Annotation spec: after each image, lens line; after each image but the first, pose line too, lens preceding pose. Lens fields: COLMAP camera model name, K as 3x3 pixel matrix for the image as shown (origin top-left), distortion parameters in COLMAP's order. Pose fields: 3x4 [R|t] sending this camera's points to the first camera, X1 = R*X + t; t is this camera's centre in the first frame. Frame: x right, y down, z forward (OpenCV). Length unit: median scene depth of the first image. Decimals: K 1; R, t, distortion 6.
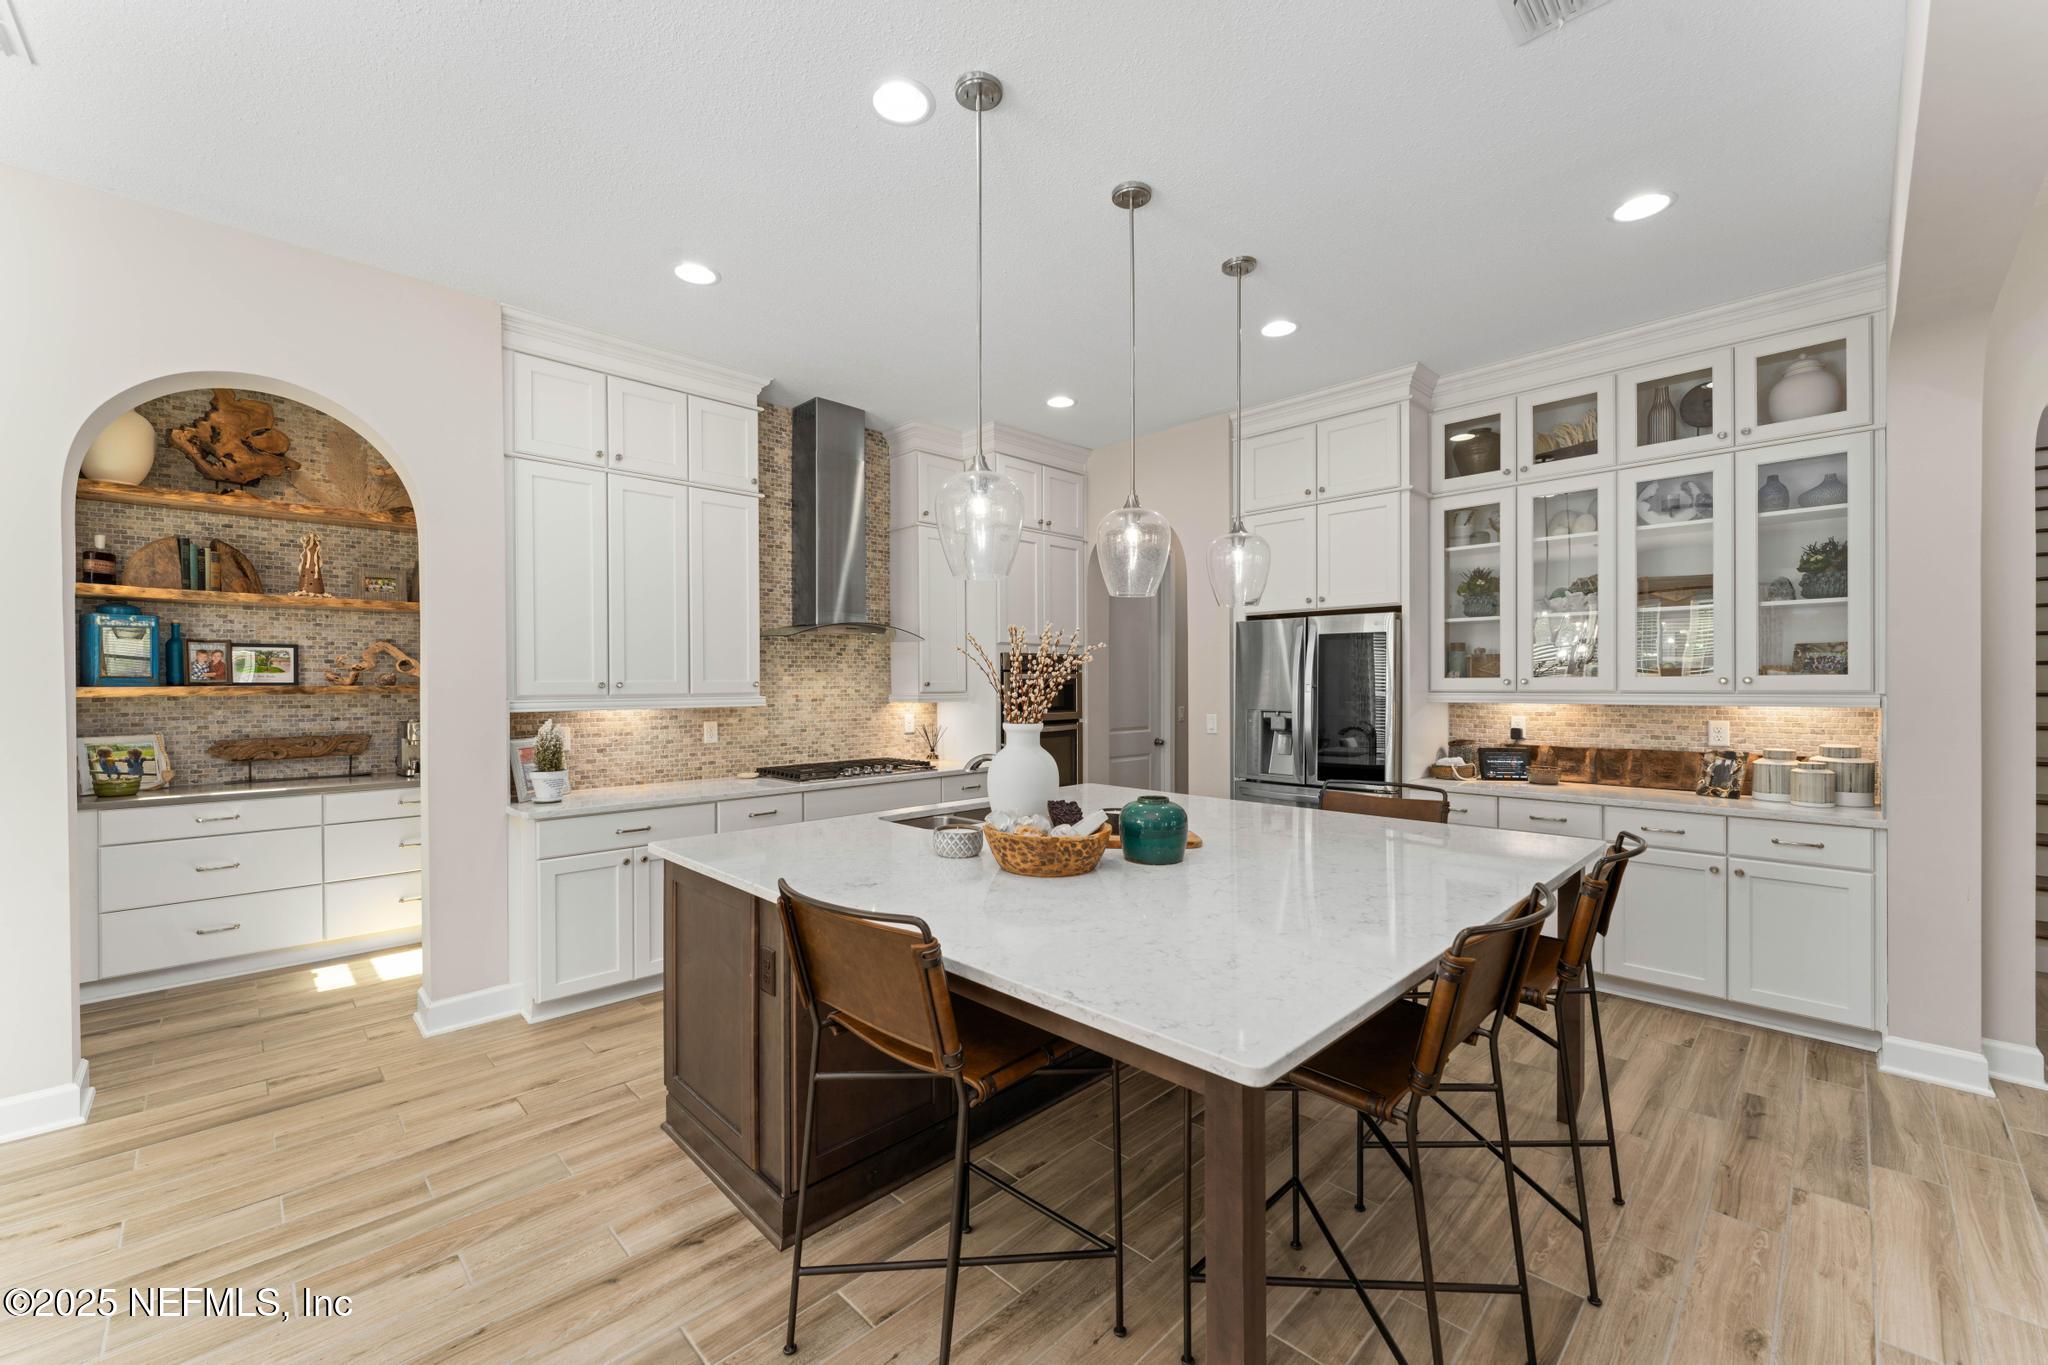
lens RADIAL K [[815.7, 0, 1011.8], [0, 815.7, 684.5], [0, 0, 1]] dist [0.000535, 0.000180]
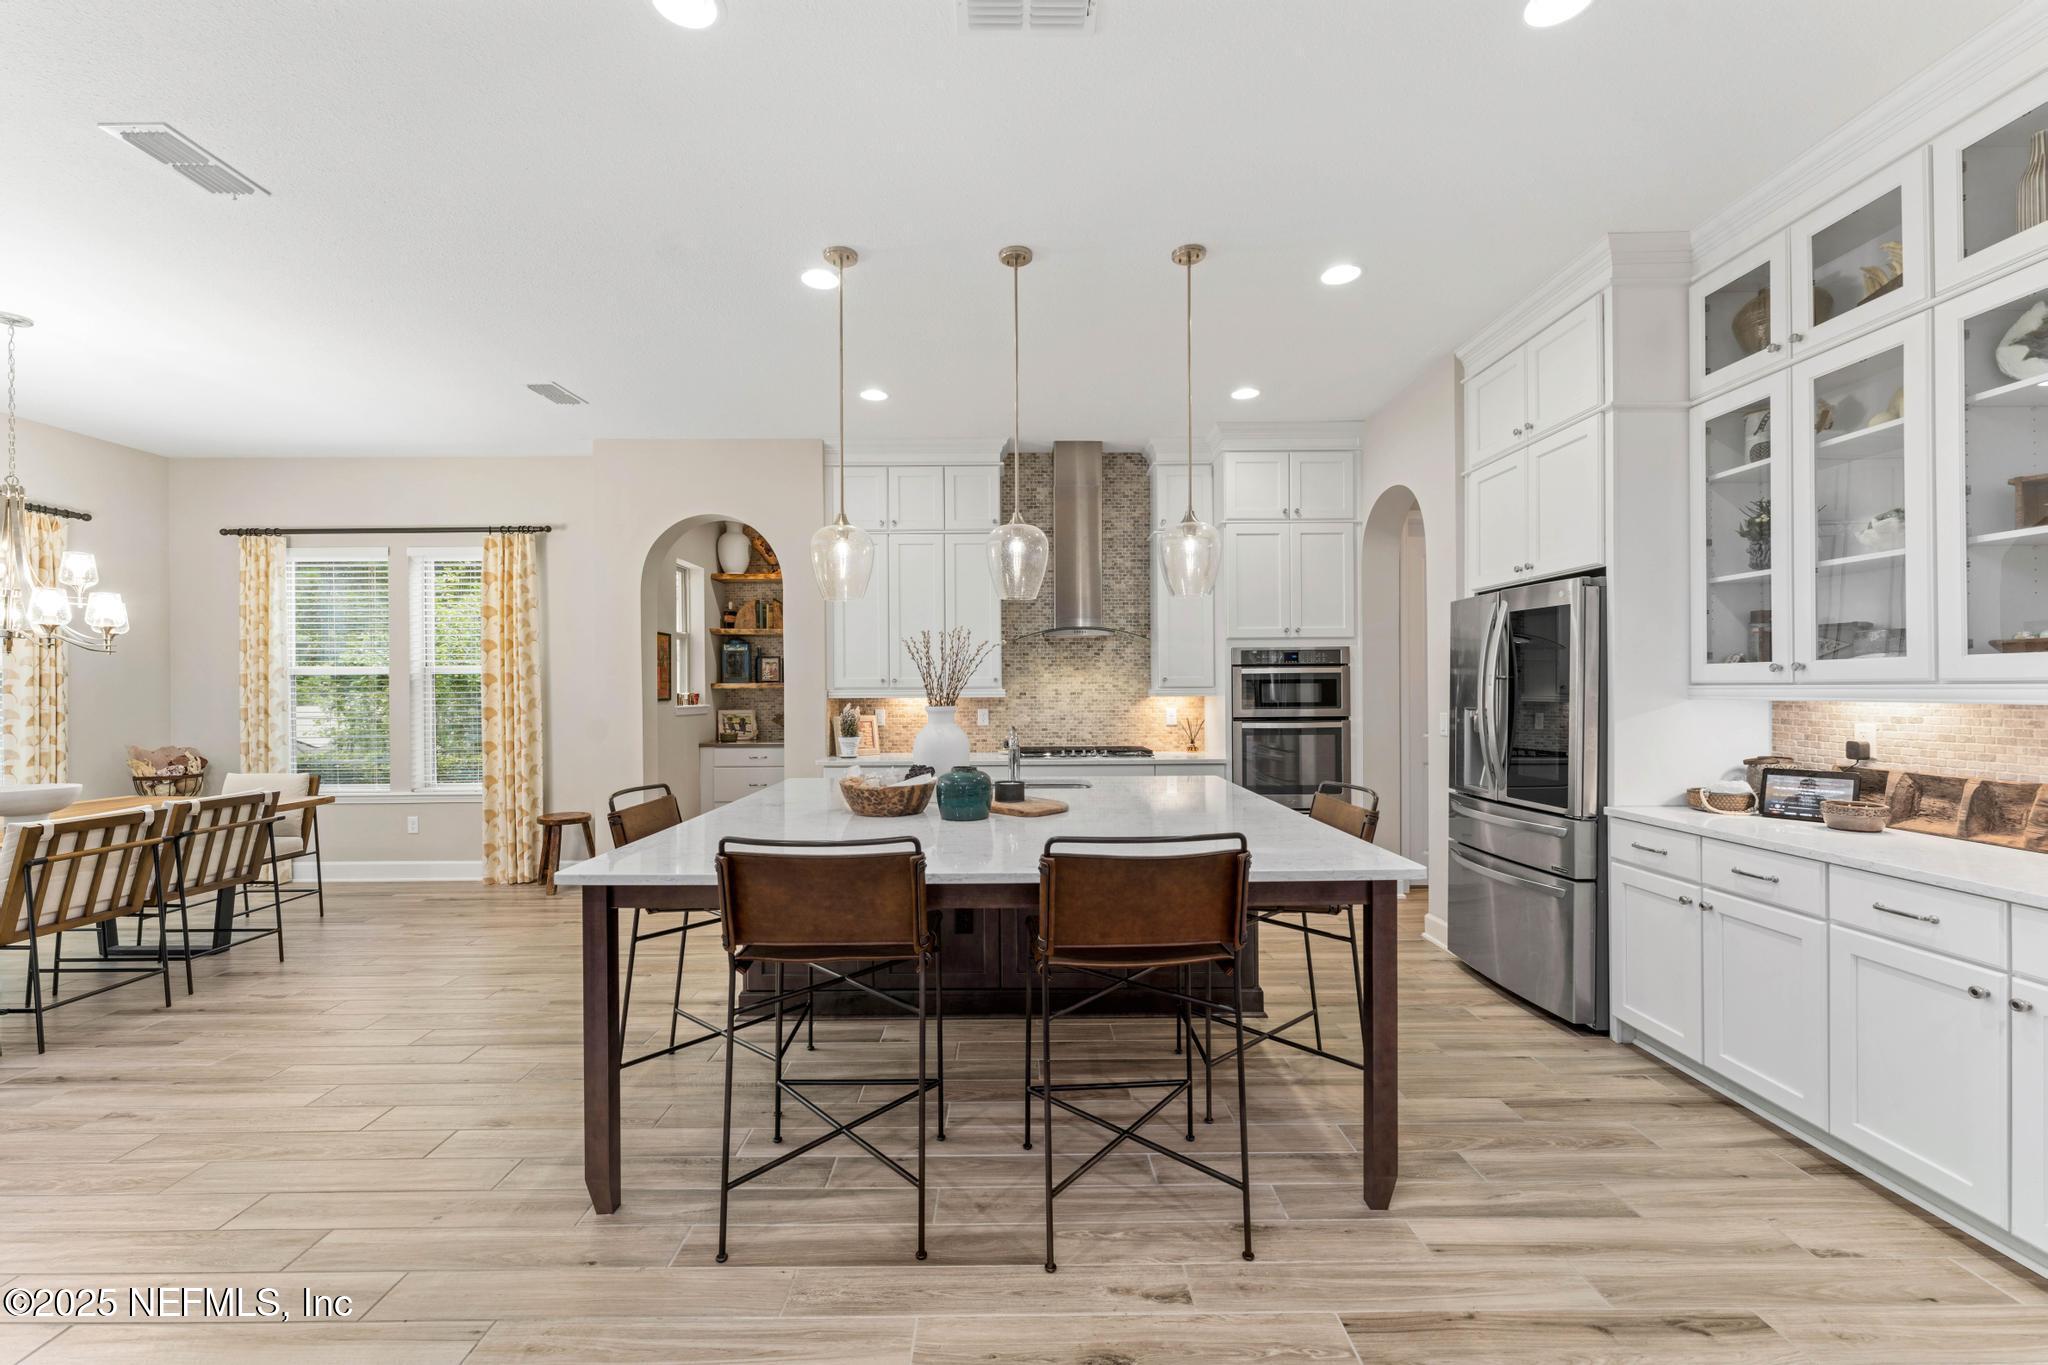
lens RADIAL K [[815.7, 0, 1011.8], [0, 815.7, 684.5], [0, 0, 1]] dist [0.000535, 0.000180]
pose [[0.719230, -0.002929, -0.694765, 0.601479], [0.001008, 0.999994, -0.003171, 0.011238], [0.694771, 0.001580, 0.719229, 0.098347]]
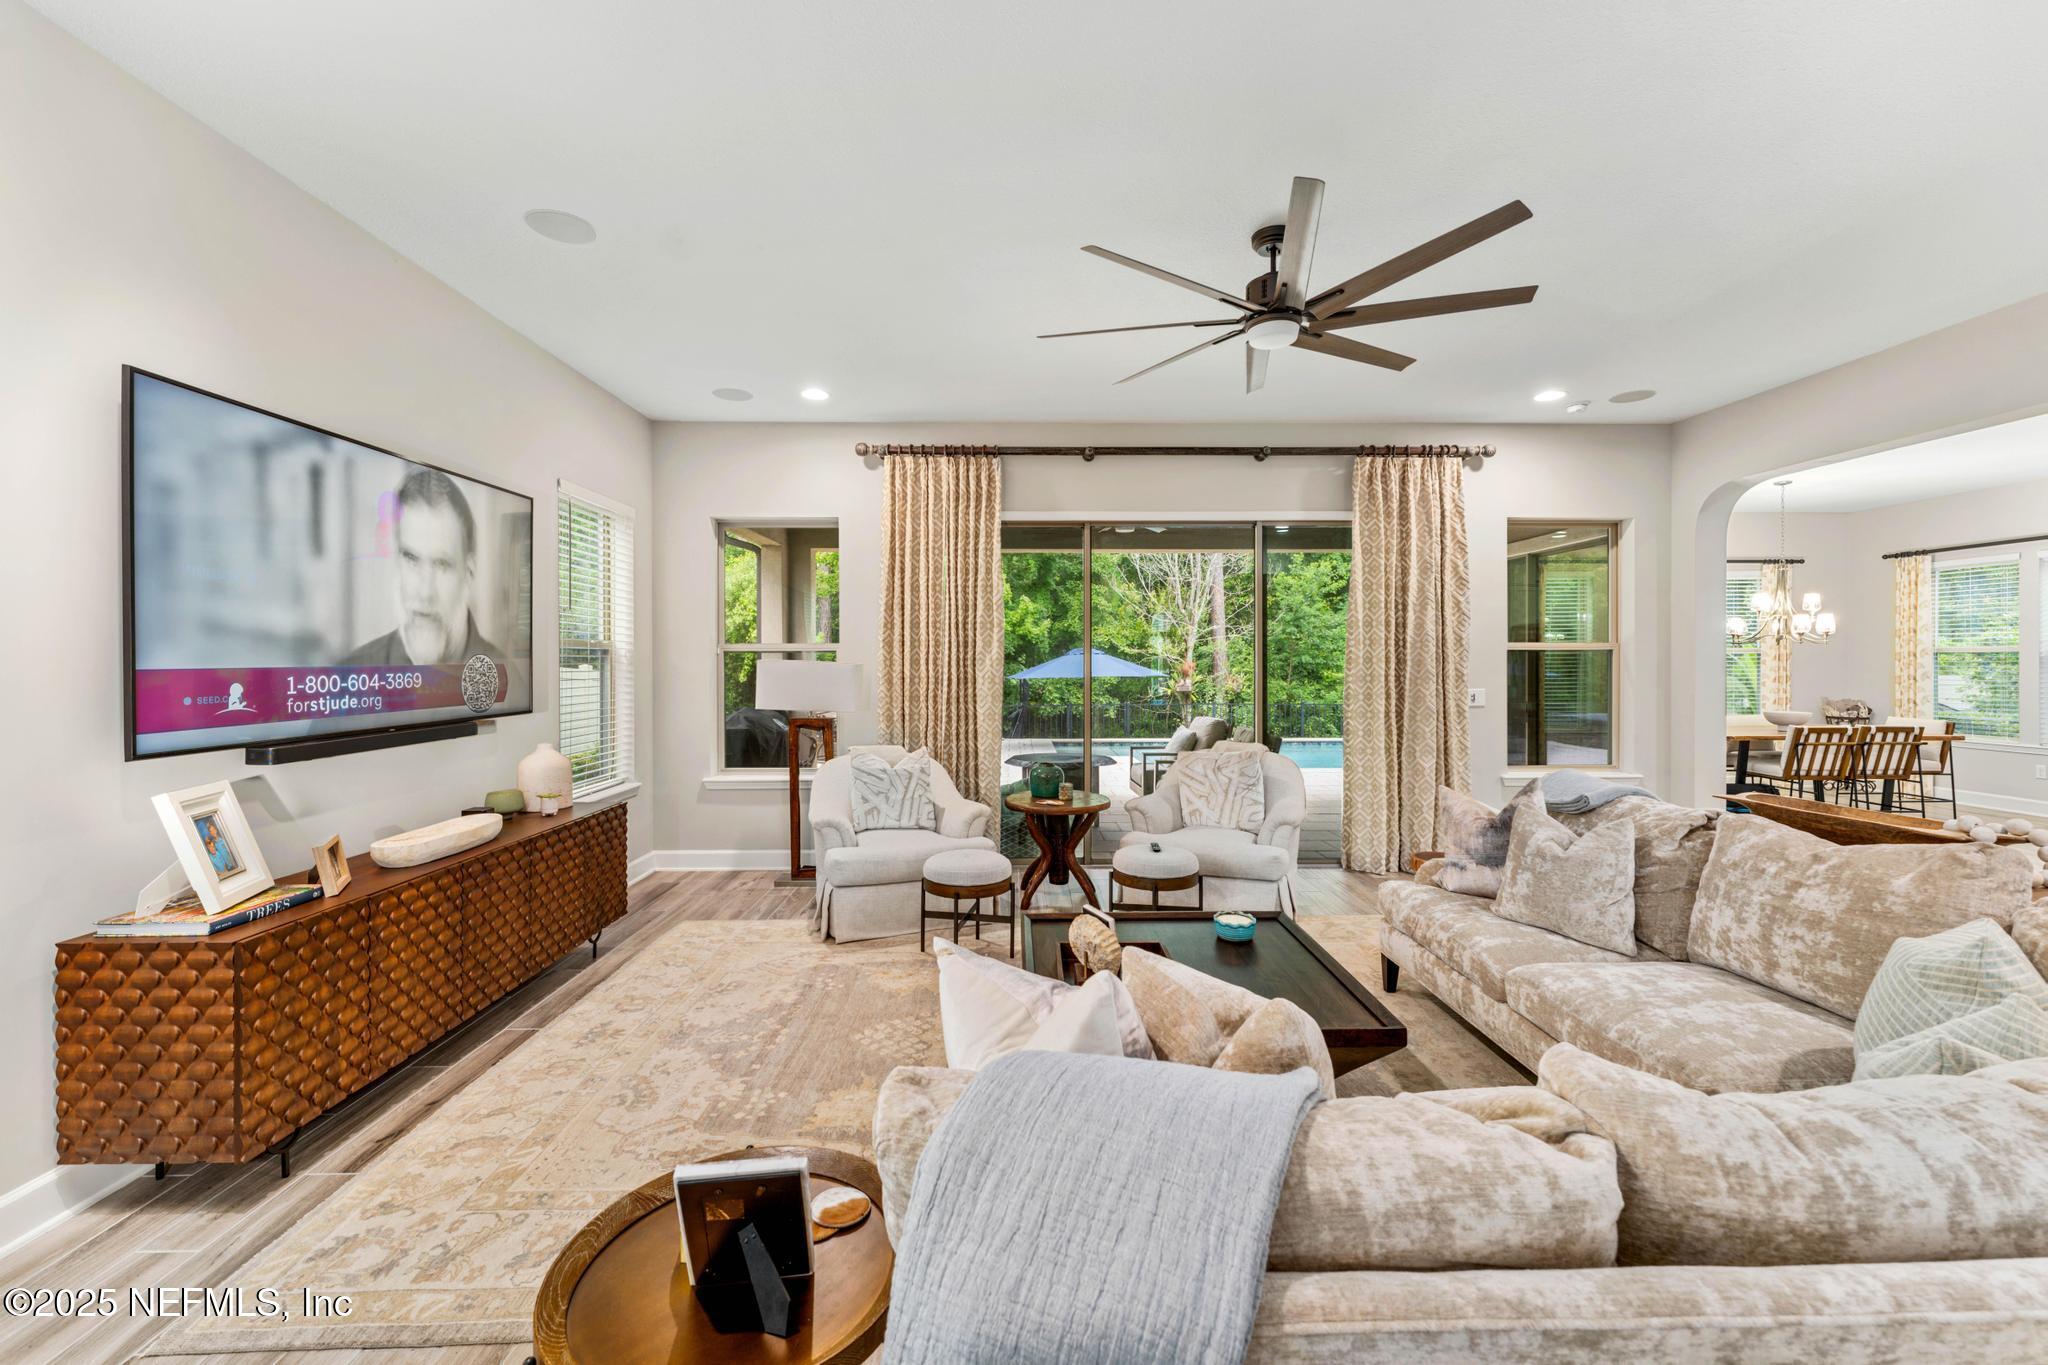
lens RADIAL K [[827.2, 0, 1025.0], [0, 827.2, 664.7], [0, 0, 1]] dist [0.001375, 0.000658]
pose [[-0.685509, 0.008528, -0.728014, 1.281544], [0.000119, 0.999933, 0.011601, 0.000499], [0.728064, 0.007866, -0.685464, 0.050286]]
